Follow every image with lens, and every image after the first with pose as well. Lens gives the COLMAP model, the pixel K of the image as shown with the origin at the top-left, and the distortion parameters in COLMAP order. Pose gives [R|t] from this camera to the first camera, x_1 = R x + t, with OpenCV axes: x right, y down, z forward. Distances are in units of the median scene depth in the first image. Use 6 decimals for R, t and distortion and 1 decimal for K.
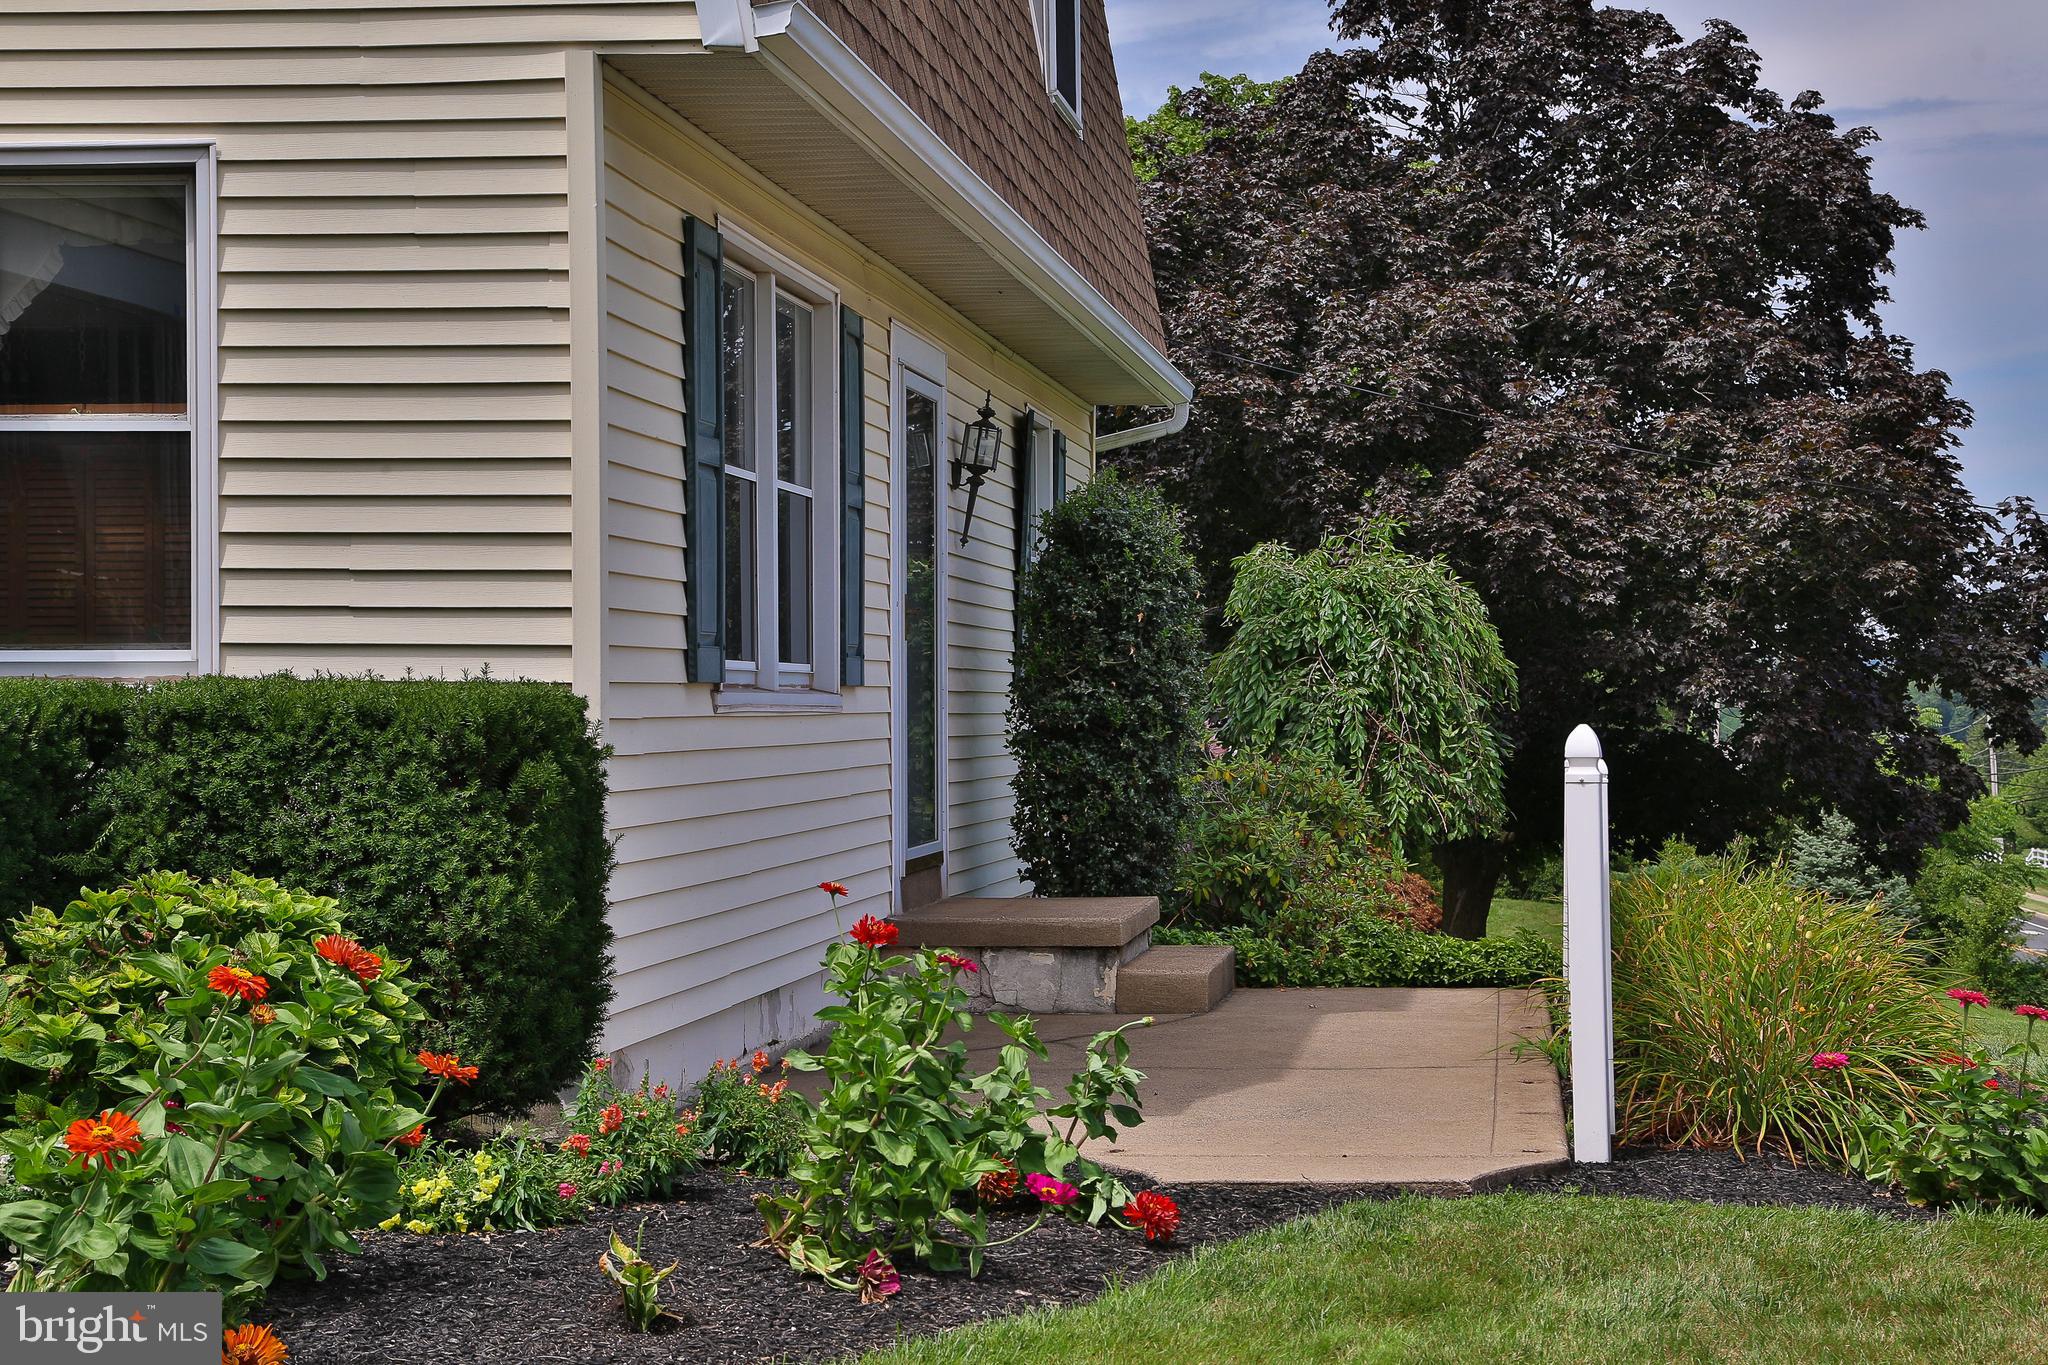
lens RADIAL K [[3280.8, 0, 1026.4], [0, 3280.8, 687.6], [0, 0, 1]] dist [0.130276, 0.000000]
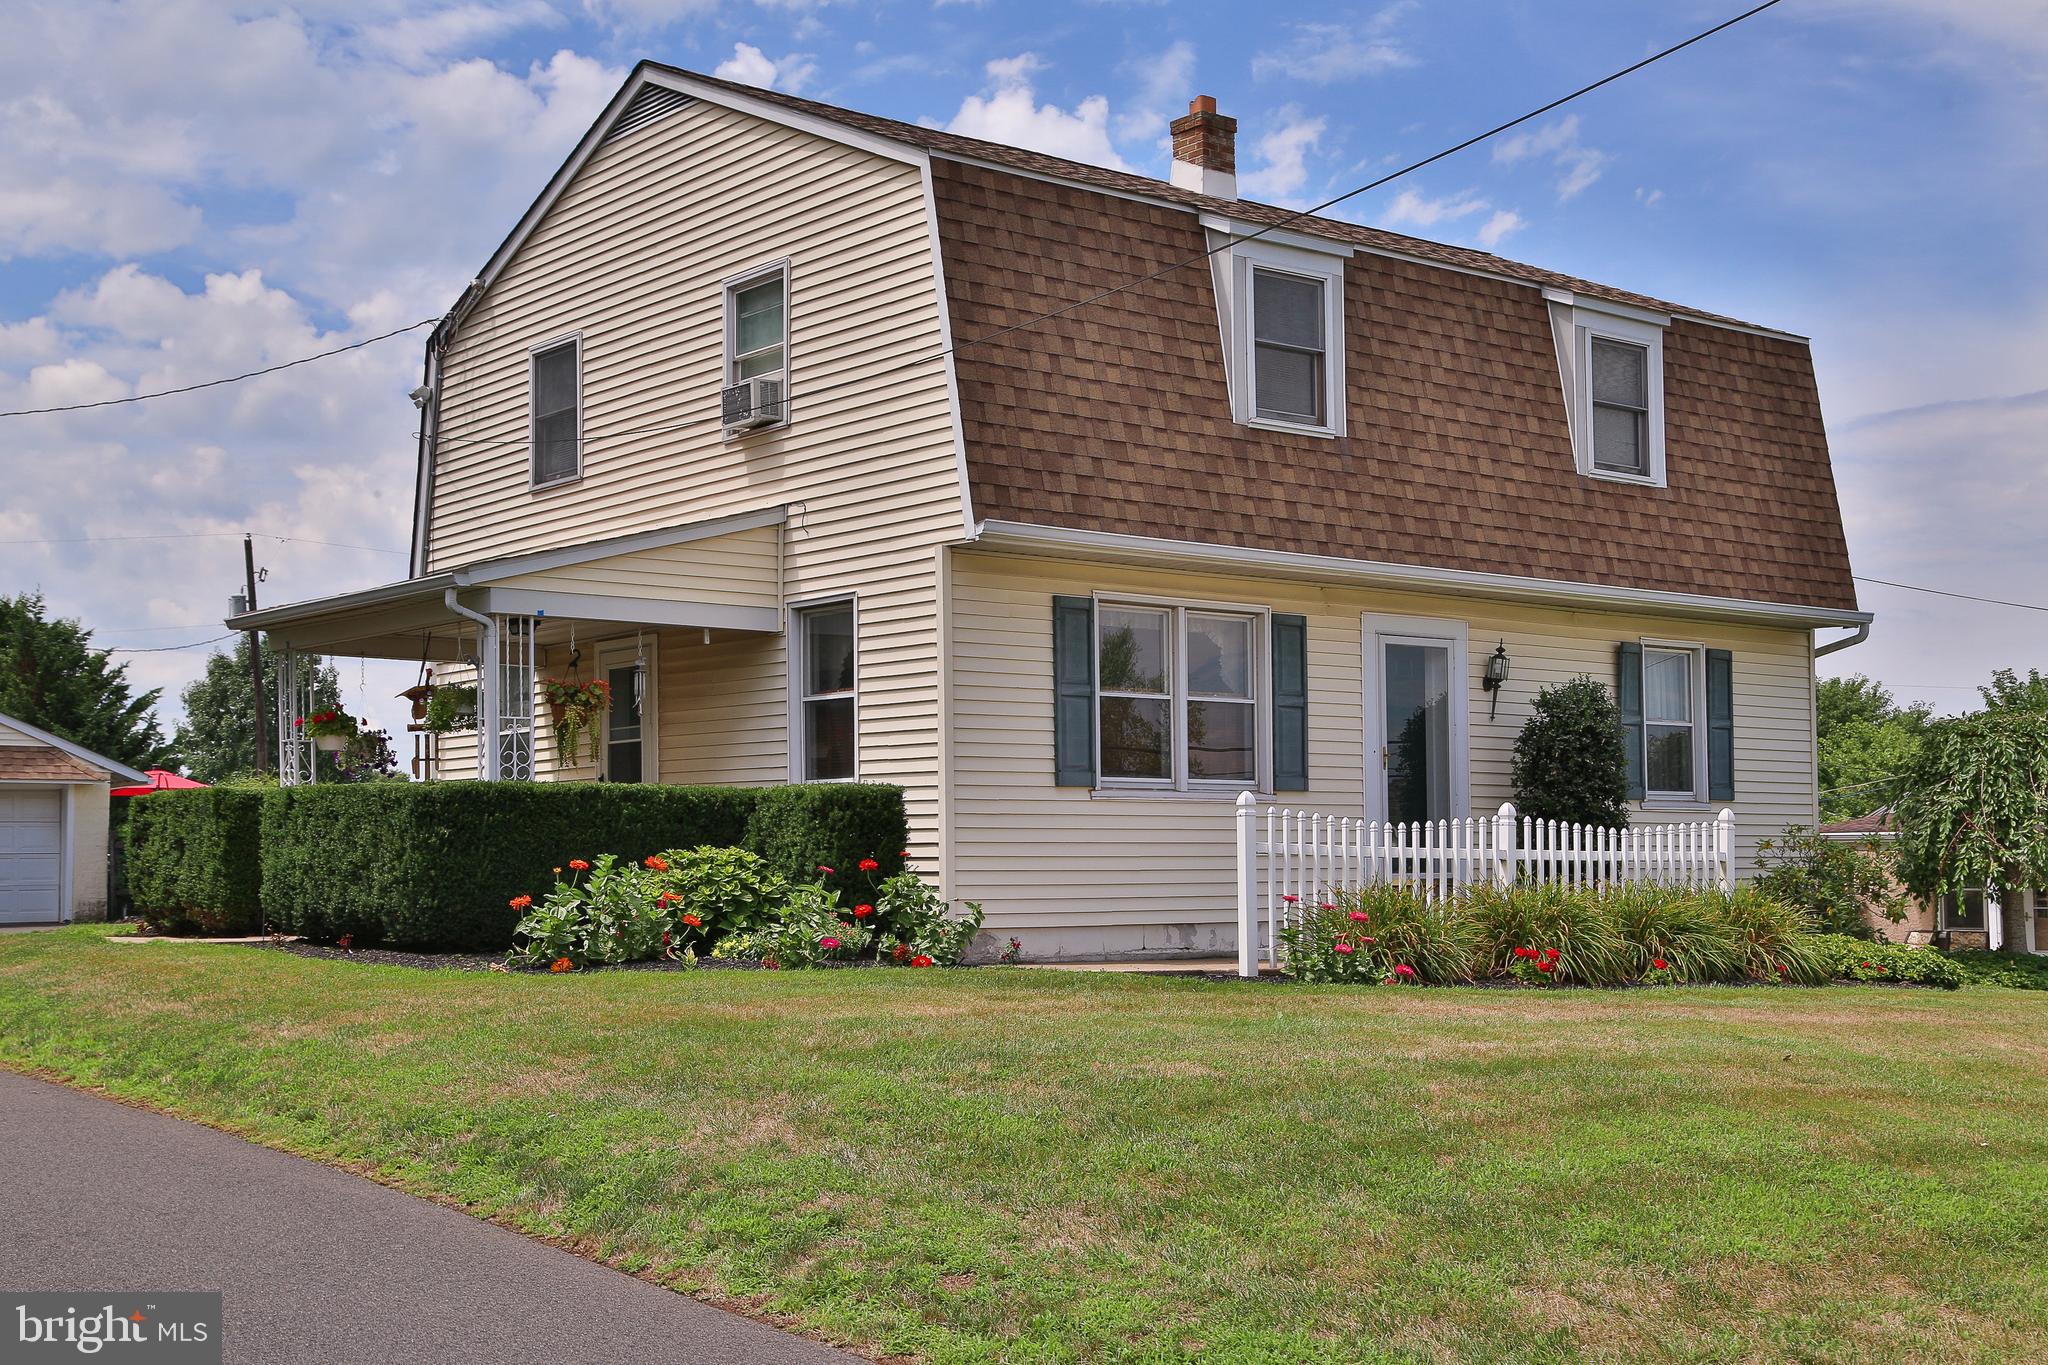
lens RADIAL K [[2527.1, 0, 1023.8], [0, 2527.1, 752.0], [0, 0, 1]] dist [0.026703, 0.000000]
pose [[0.744026, -0.036000, -0.667180, 0.365002], [0.009200, 0.999005, -0.043645, 0.017585], [0.668088, 0.026334, 0.743616, -0.131257]]
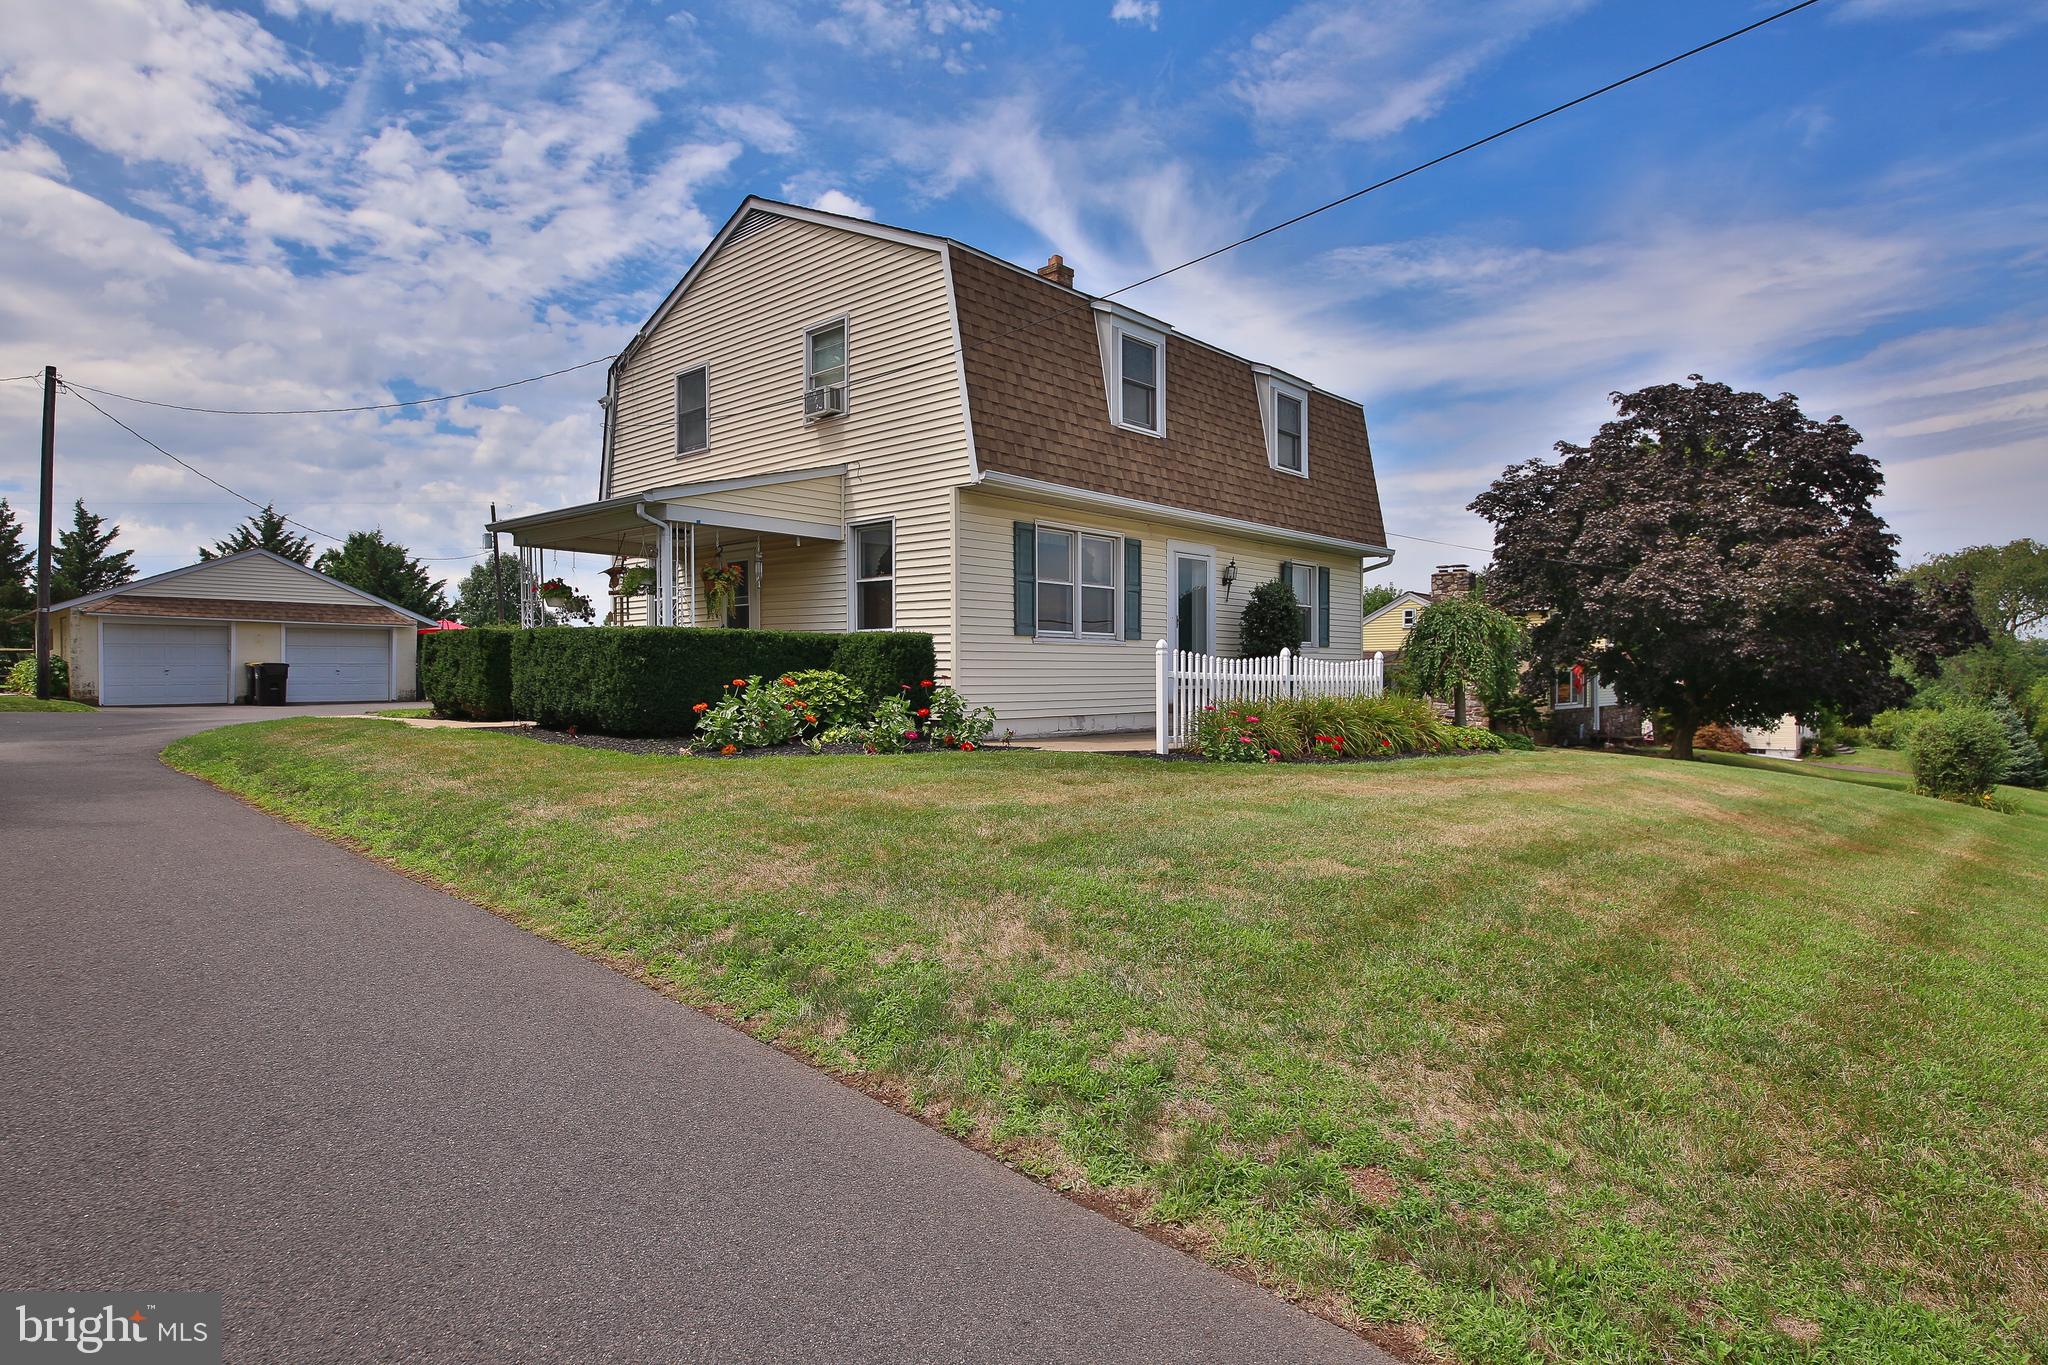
lens RADIAL K [[1106.7, 0, 1033.0], [0, 1106.7, 673.1], [0, 0, 1]] dist [0.021498, -0.010543]
pose [[0.838881, 0.001569, -0.544313, 0.215161], [0.001111, 0.999989, 0.004595, 0.012764], [0.544314, -0.004459, 0.838869, -0.045418]]
